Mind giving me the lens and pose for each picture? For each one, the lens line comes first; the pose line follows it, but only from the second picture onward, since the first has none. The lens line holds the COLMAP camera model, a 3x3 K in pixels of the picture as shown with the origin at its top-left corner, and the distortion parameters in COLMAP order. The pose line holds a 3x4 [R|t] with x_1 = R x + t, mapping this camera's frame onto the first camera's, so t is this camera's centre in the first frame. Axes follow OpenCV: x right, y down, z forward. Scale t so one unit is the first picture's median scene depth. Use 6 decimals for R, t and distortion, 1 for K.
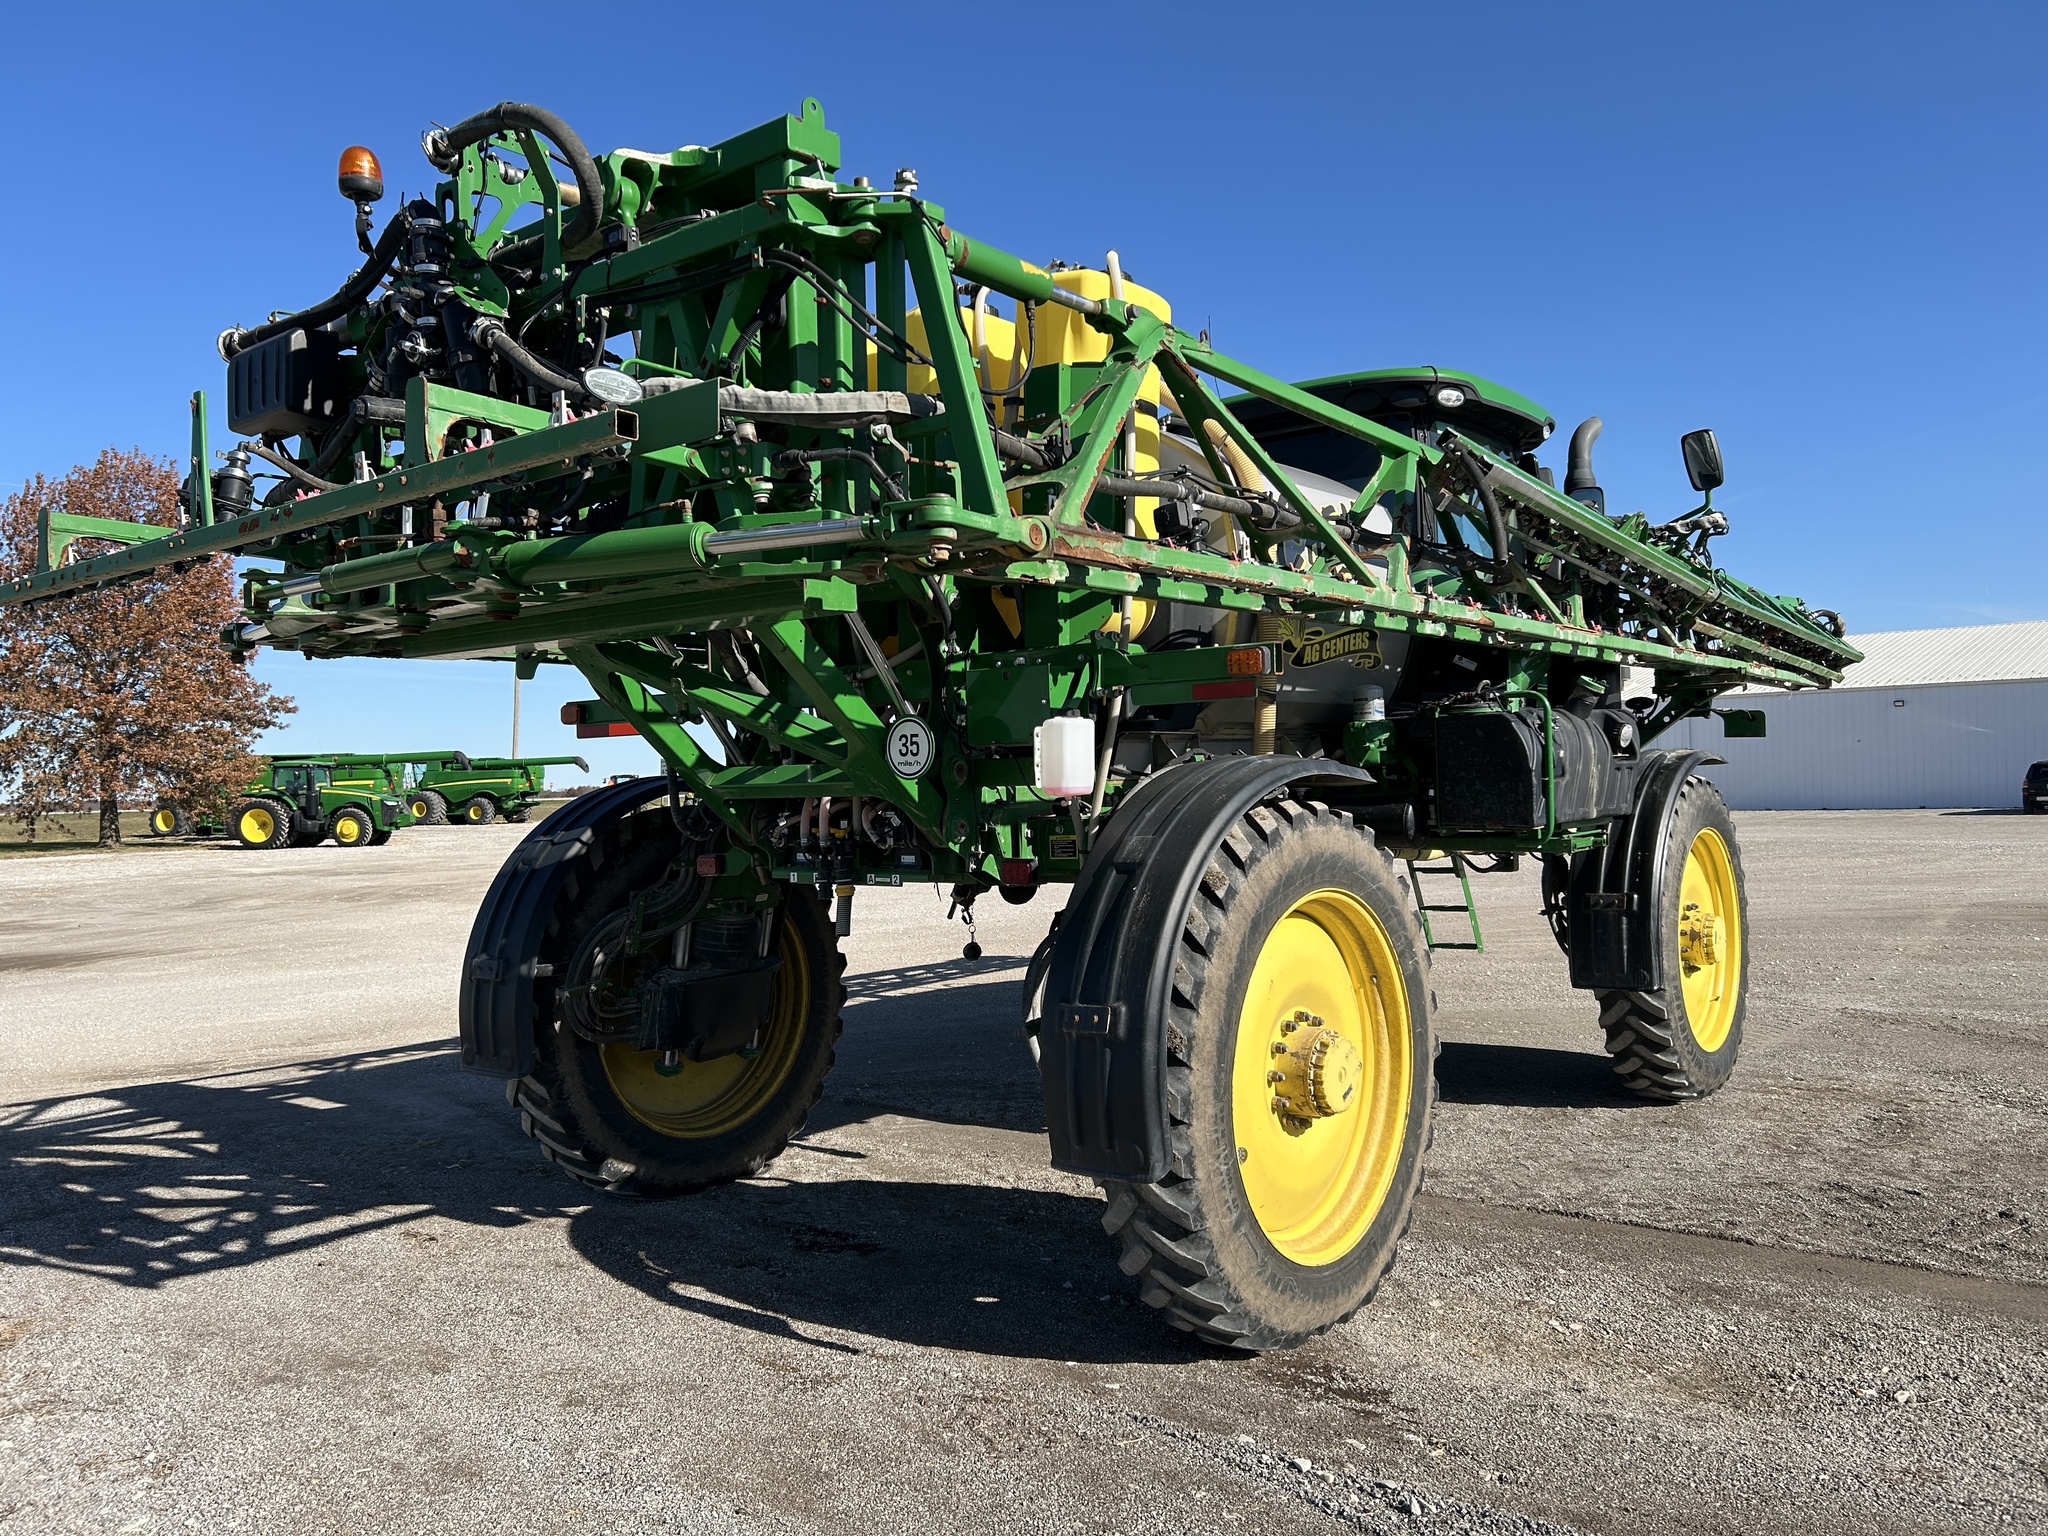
lens RADIAL K [[1529.3, 0, 1029.7], [0, 1529.3, 743.2], [0, 0, 1]] dist [0.044321, -0.002153]
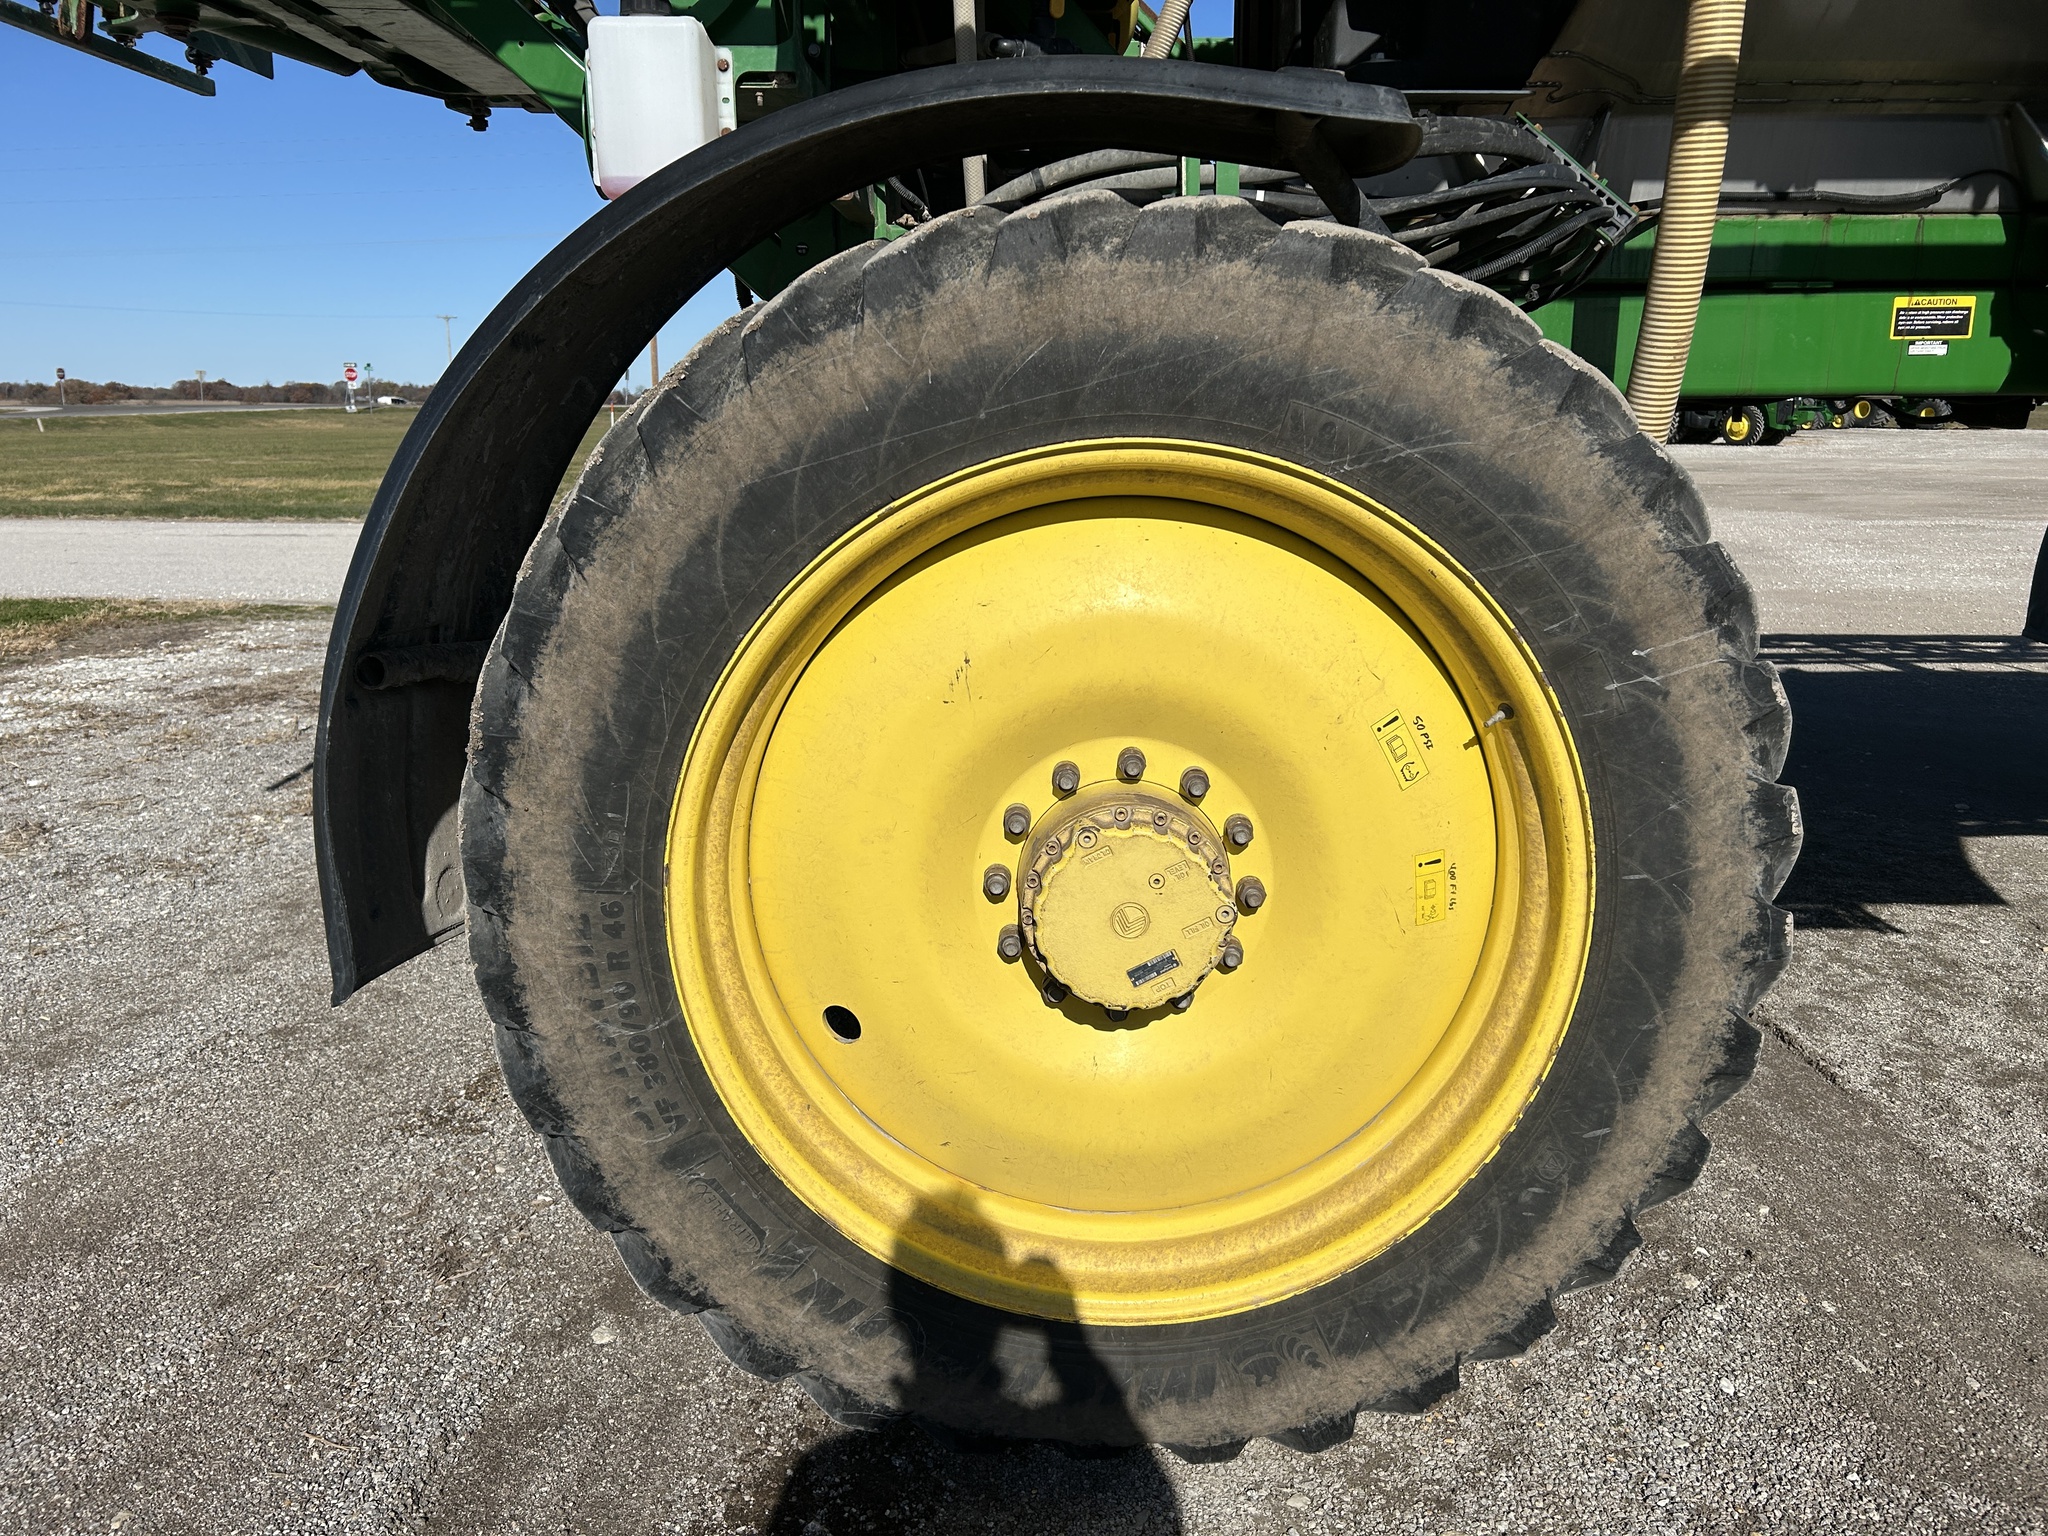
lens RADIAL K [[1539.3, 0, 1045.9], [0, 1539.3, 772.5], [0, 0, 1]] dist [0.067062, -0.071592]
pose [[0.624517, 0.207766, -0.752869, 0.343585], [-0.000128, 0.963994, 0.265923, 0.053385], [0.781011, -0.165977, 0.602057, 0.542985]]
